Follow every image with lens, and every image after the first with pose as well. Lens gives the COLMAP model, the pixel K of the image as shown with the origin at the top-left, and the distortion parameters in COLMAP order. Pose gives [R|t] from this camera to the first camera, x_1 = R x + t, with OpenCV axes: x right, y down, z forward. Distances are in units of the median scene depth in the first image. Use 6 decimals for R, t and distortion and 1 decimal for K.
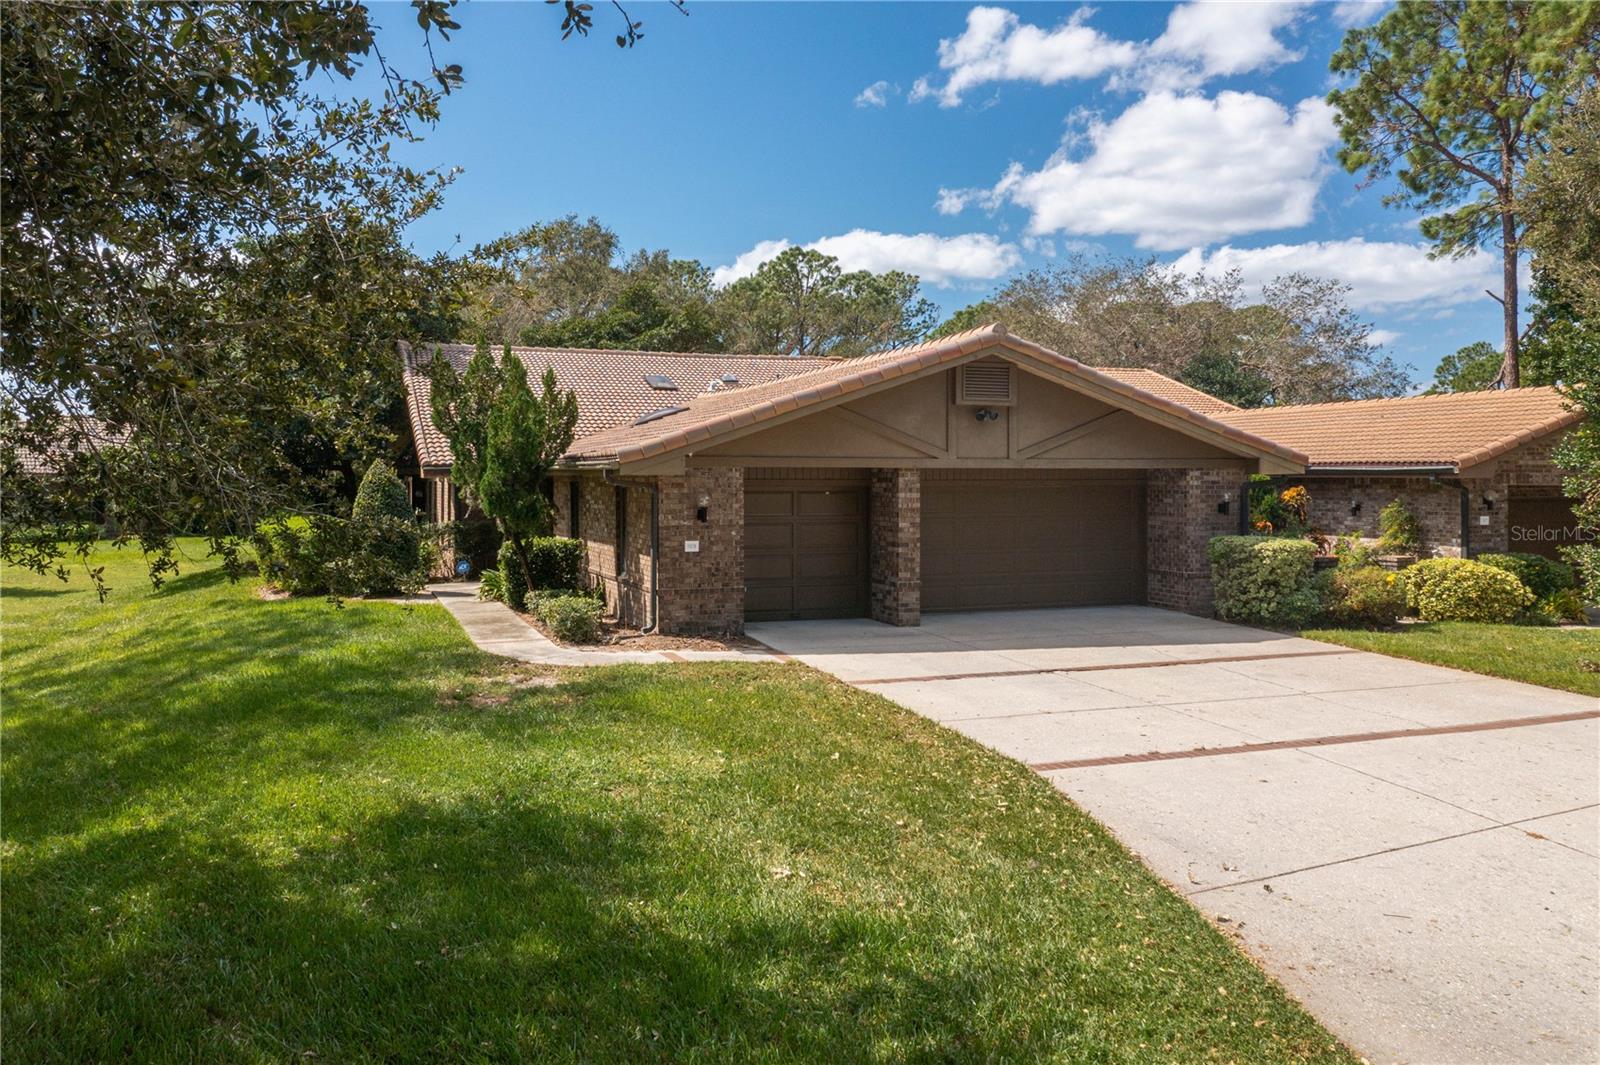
lens RADIAL K [[1247.0, 0, 800.0], [0, 1247.0, 532.5], [0, 0, 1]] dist [0.003453, 0.004347]
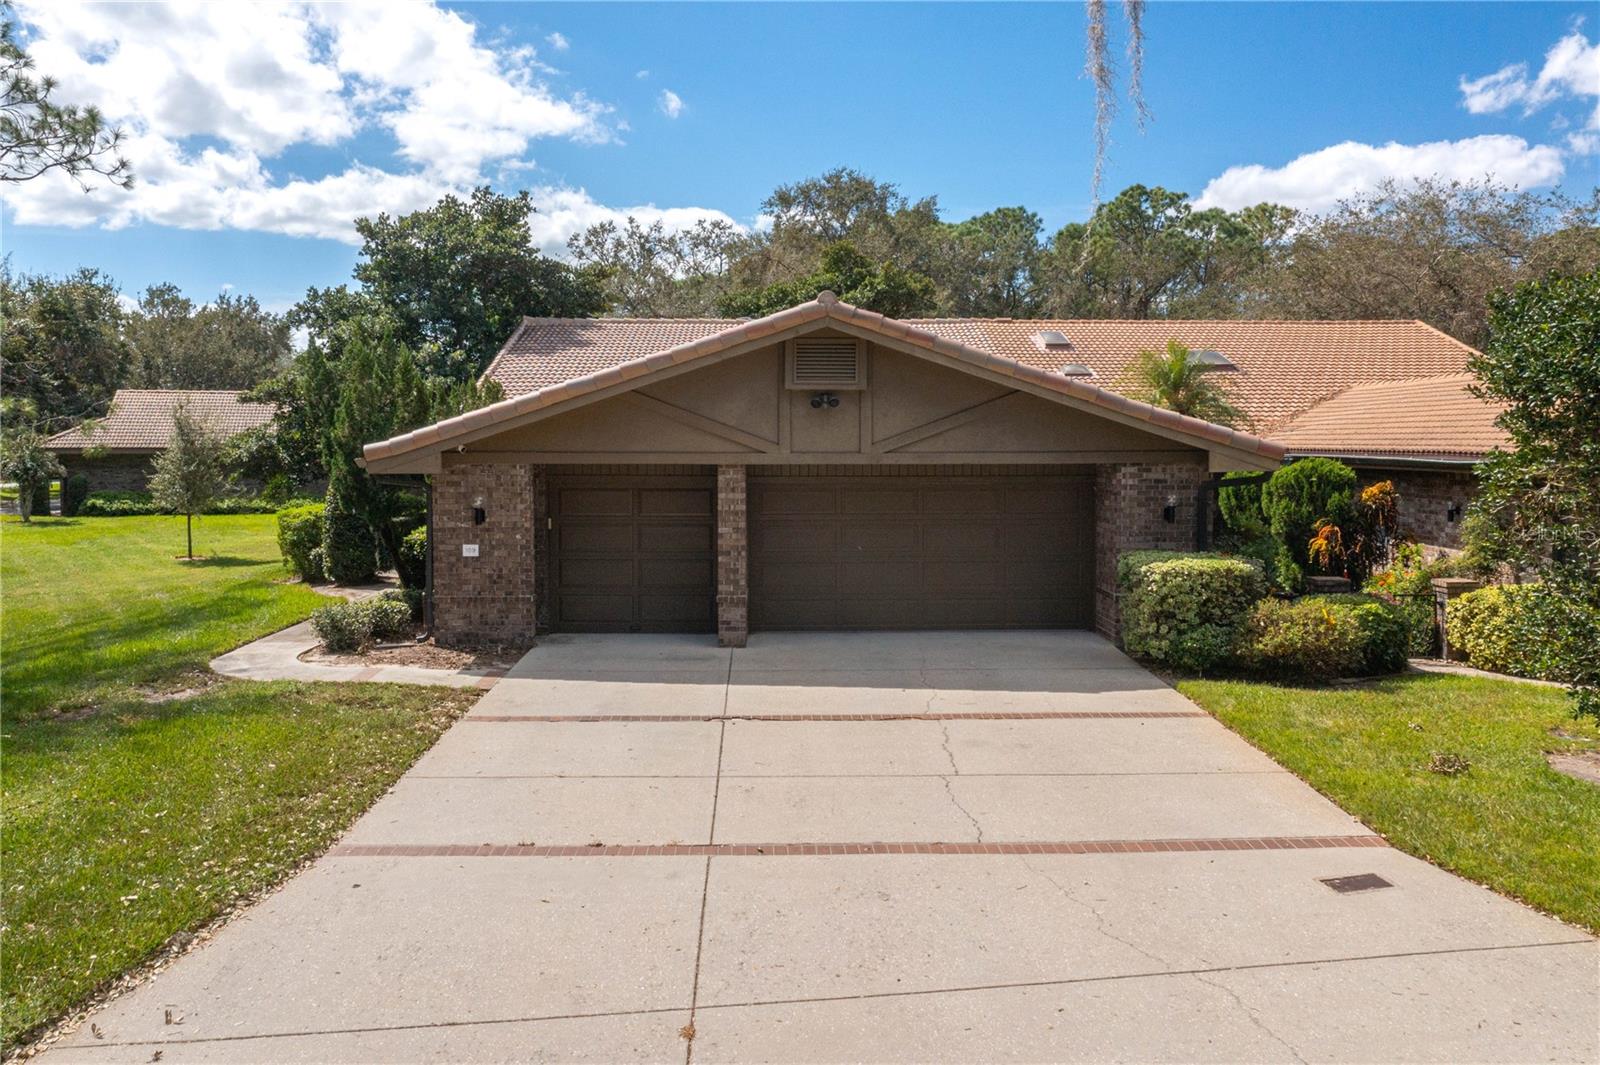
lens RADIAL K [[1328.0, 0, 800.0], [0, 1328.0, 532.5], [0, 0, 1]] dist [-0.008101, -0.002343]
pose [[0.948024, 0.022348, -0.317414, 0.384210], [-0.014185, 0.999507, 0.028008, -0.027957], [0.317883, -0.022049, 0.947873, 0.131362]]
